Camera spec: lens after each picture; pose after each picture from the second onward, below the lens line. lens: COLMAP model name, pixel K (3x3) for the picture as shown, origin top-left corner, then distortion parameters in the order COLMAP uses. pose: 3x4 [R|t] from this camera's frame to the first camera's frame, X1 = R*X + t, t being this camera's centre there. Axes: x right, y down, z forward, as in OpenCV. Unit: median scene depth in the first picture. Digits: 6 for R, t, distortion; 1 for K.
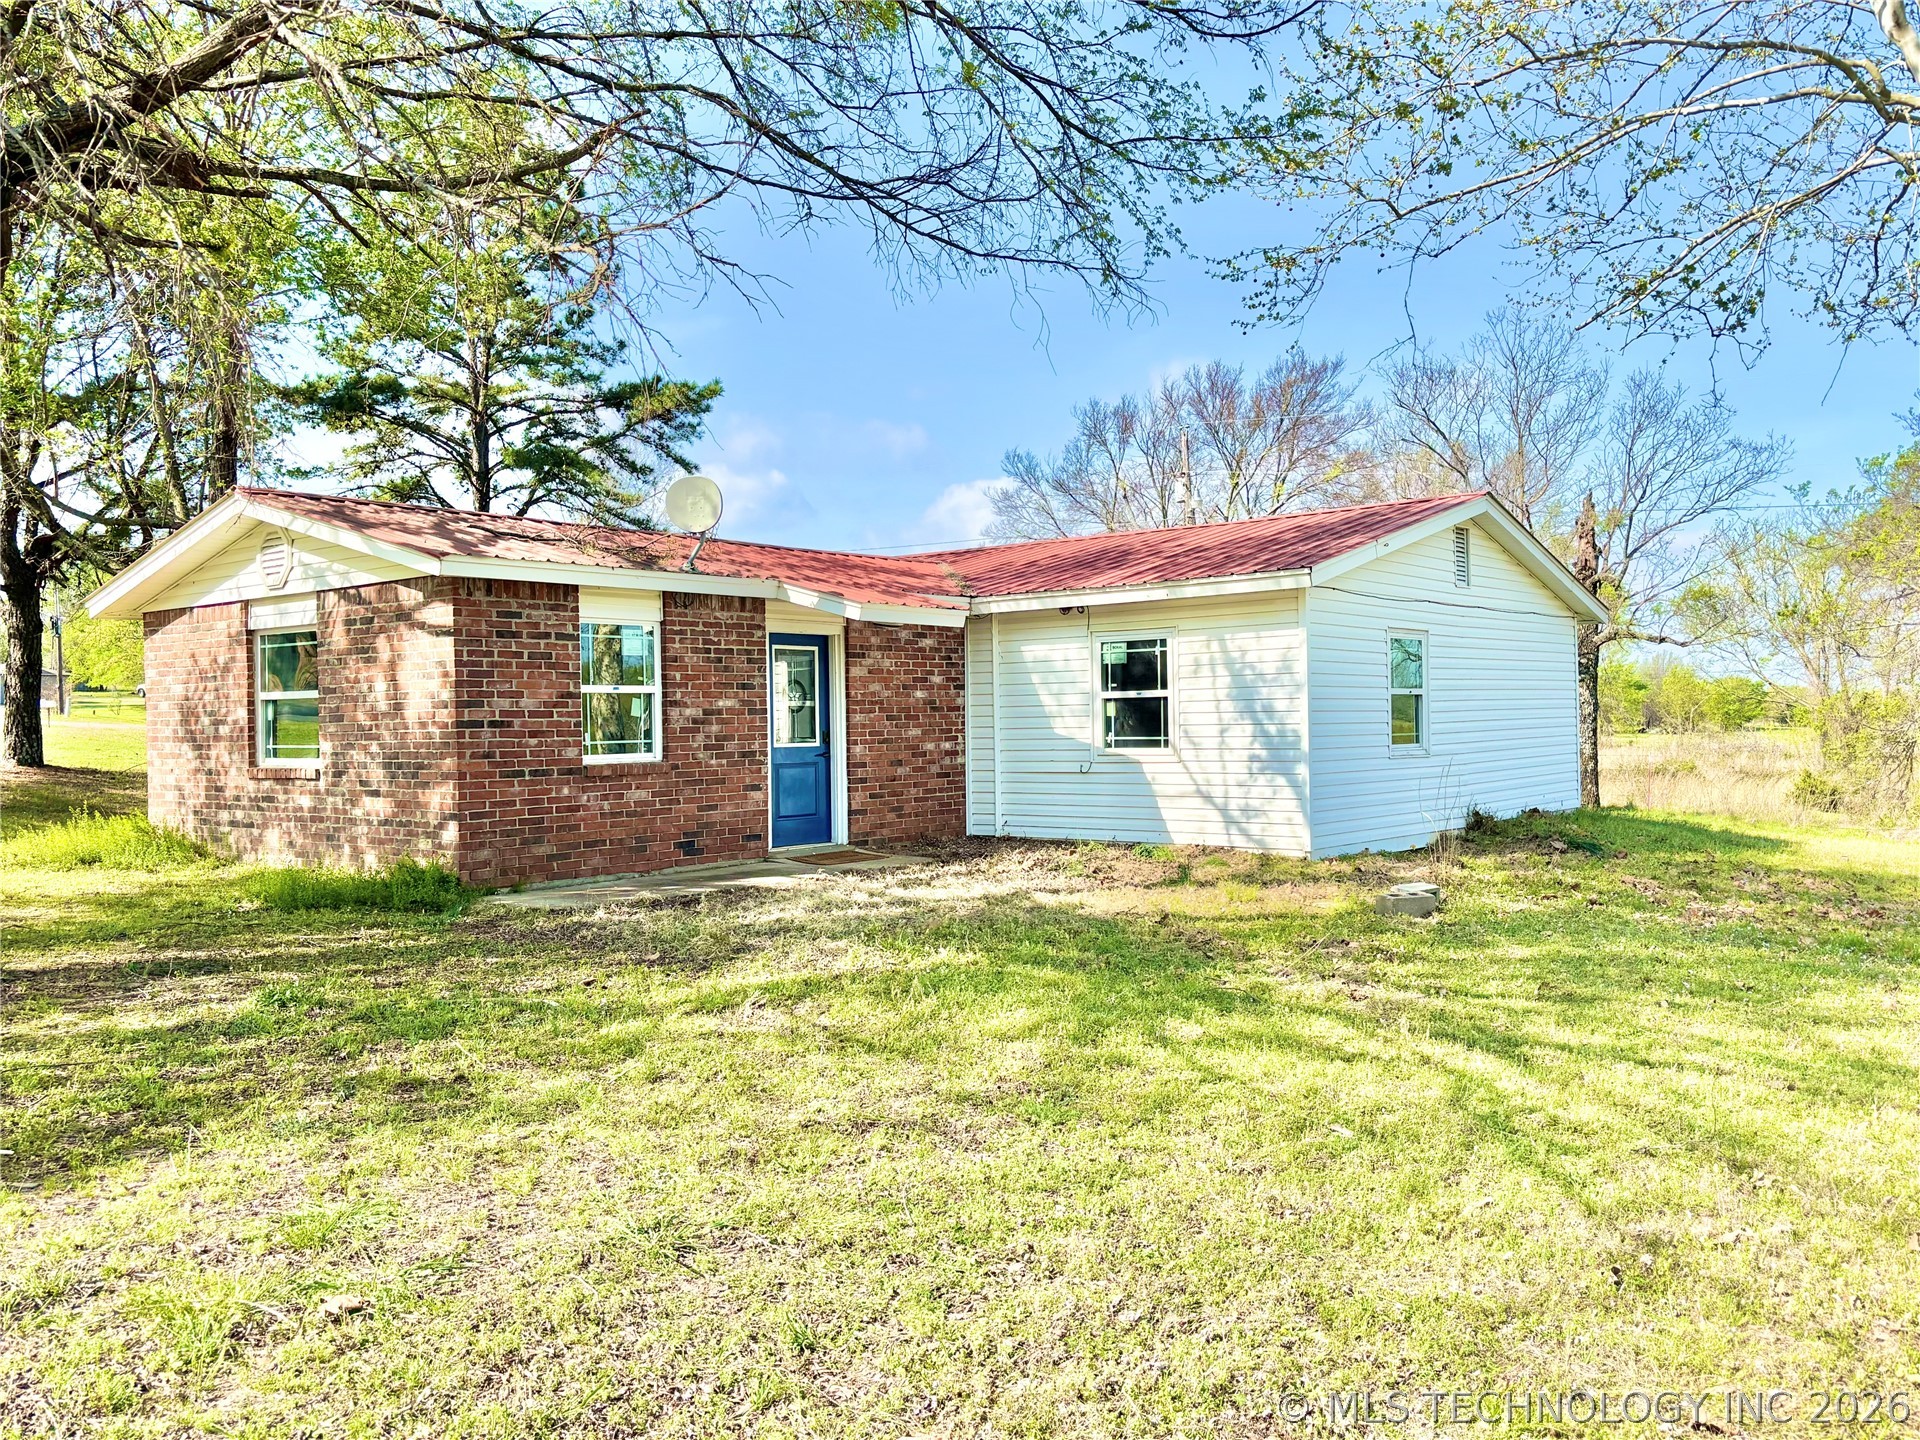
lens RADIAL K [[1572.9, 0, 1033.4], [0, 1572.9, 725.3], [0, 0, 1]] dist [0.000496, -0.009704]
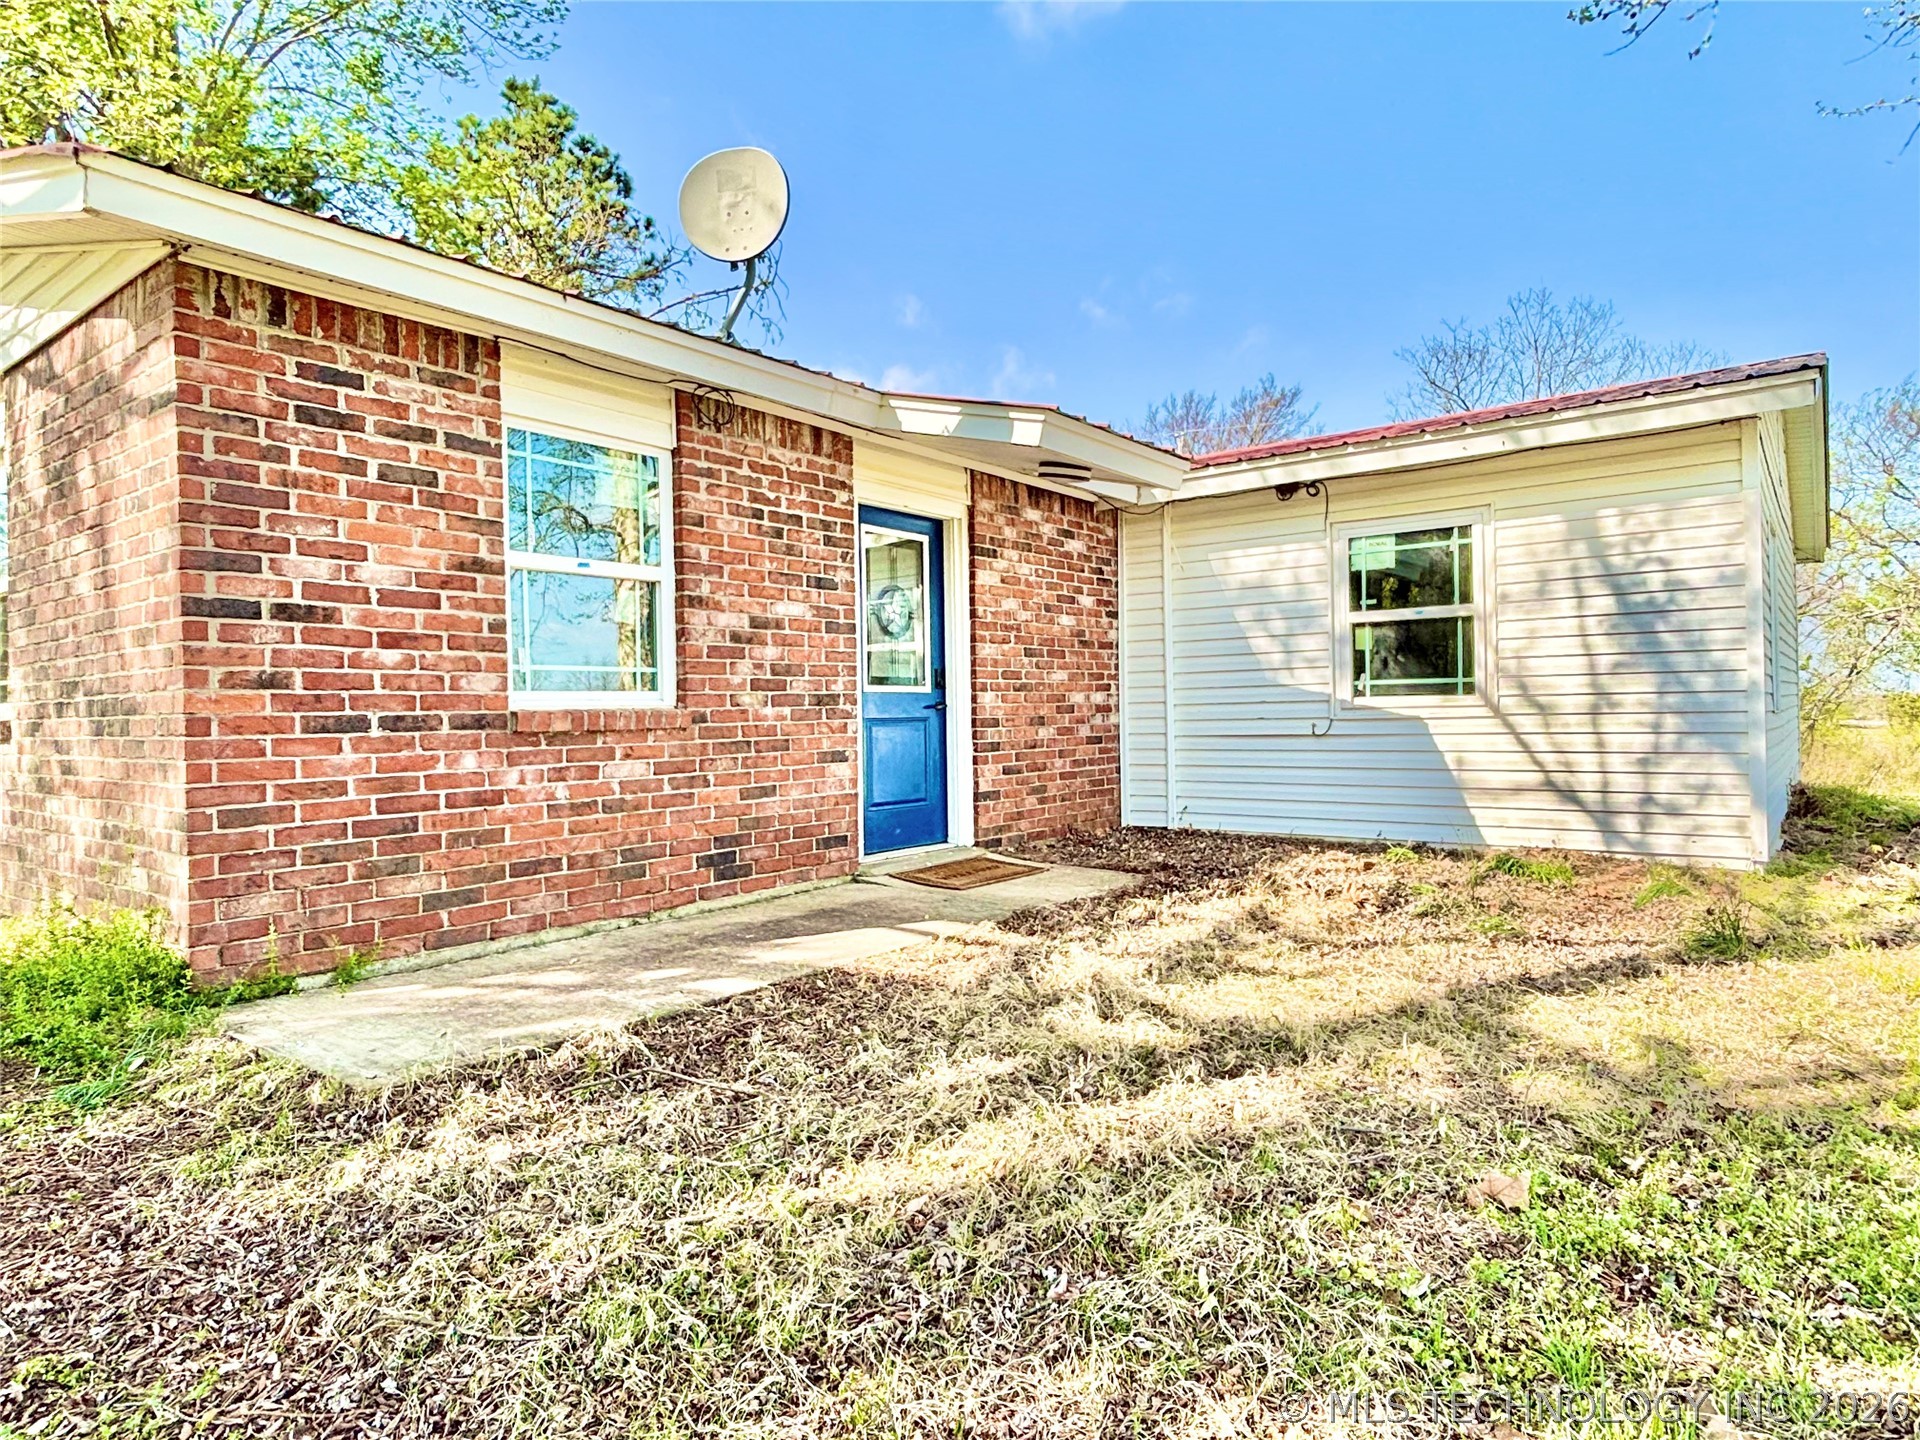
lens RADIAL K [[1126.3, 0, 960.0], [0, 1126.3, 720.0], [0, 0, 1]] dist [-0.019237, -0.000735]
pose [[0.999833, -0.001685, -0.018221, -0.119036], [0.001715, 0.999997, 0.001651, 0.024248], [0.018218, -0.001682, 0.999833, 0.559064]]
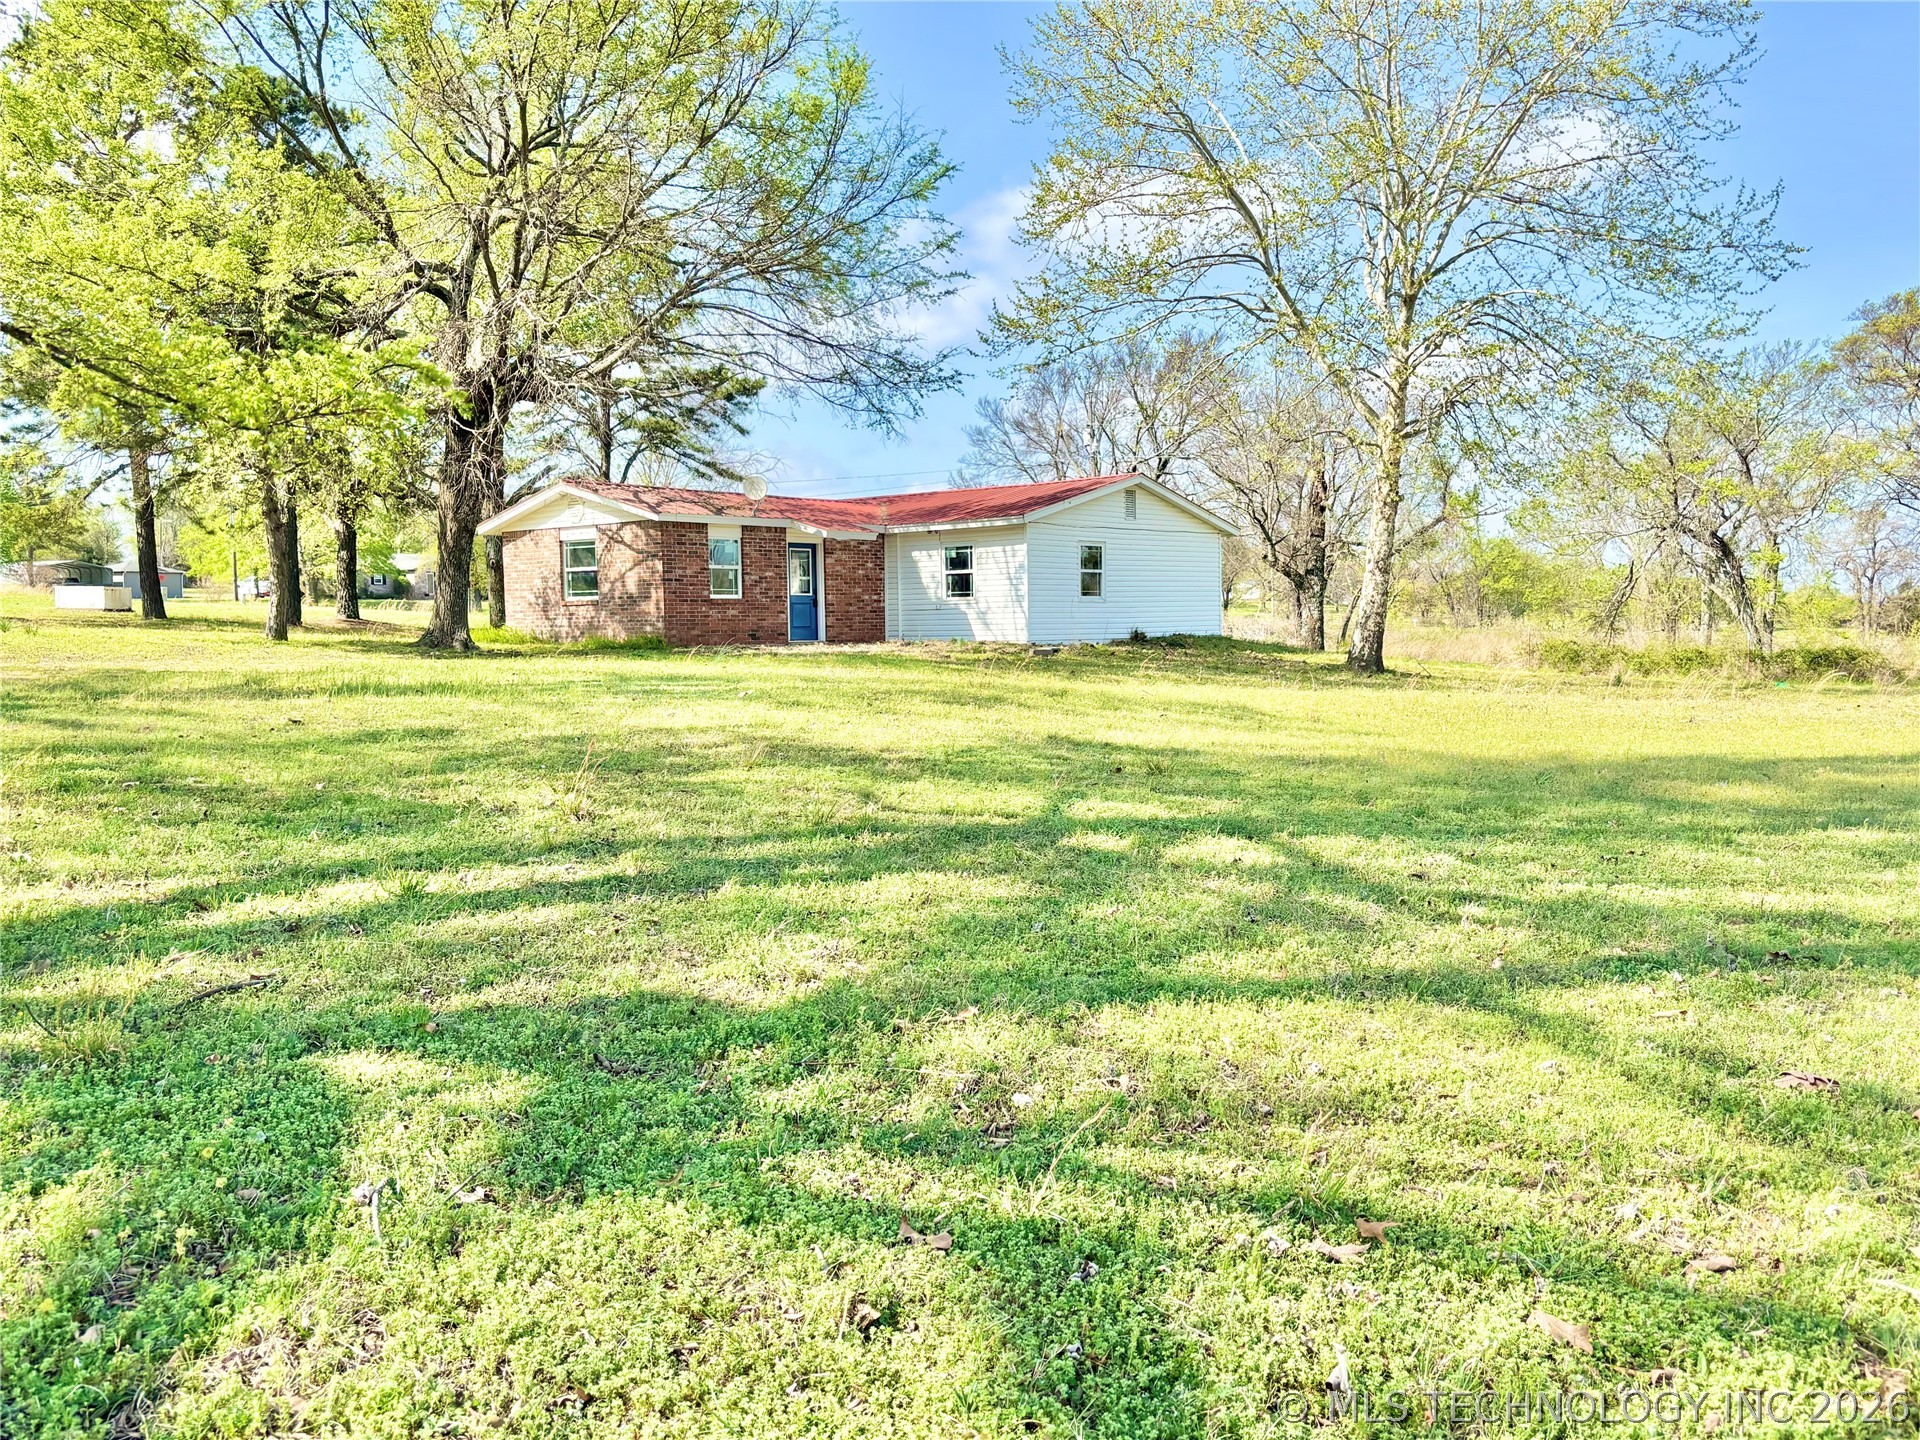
lens RADIAL K [[1637.5, 0, 961.3], [0, 1637.5, 678.1], [0, 0, 1]] dist [0.152307, -0.002295]
pose [[0.997207, 0.005553, -0.074487, 0.244373], [-0.003409, 0.999577, 0.028884, 0.062878], [0.074615, -0.028549, 0.996804, -1.270337]]
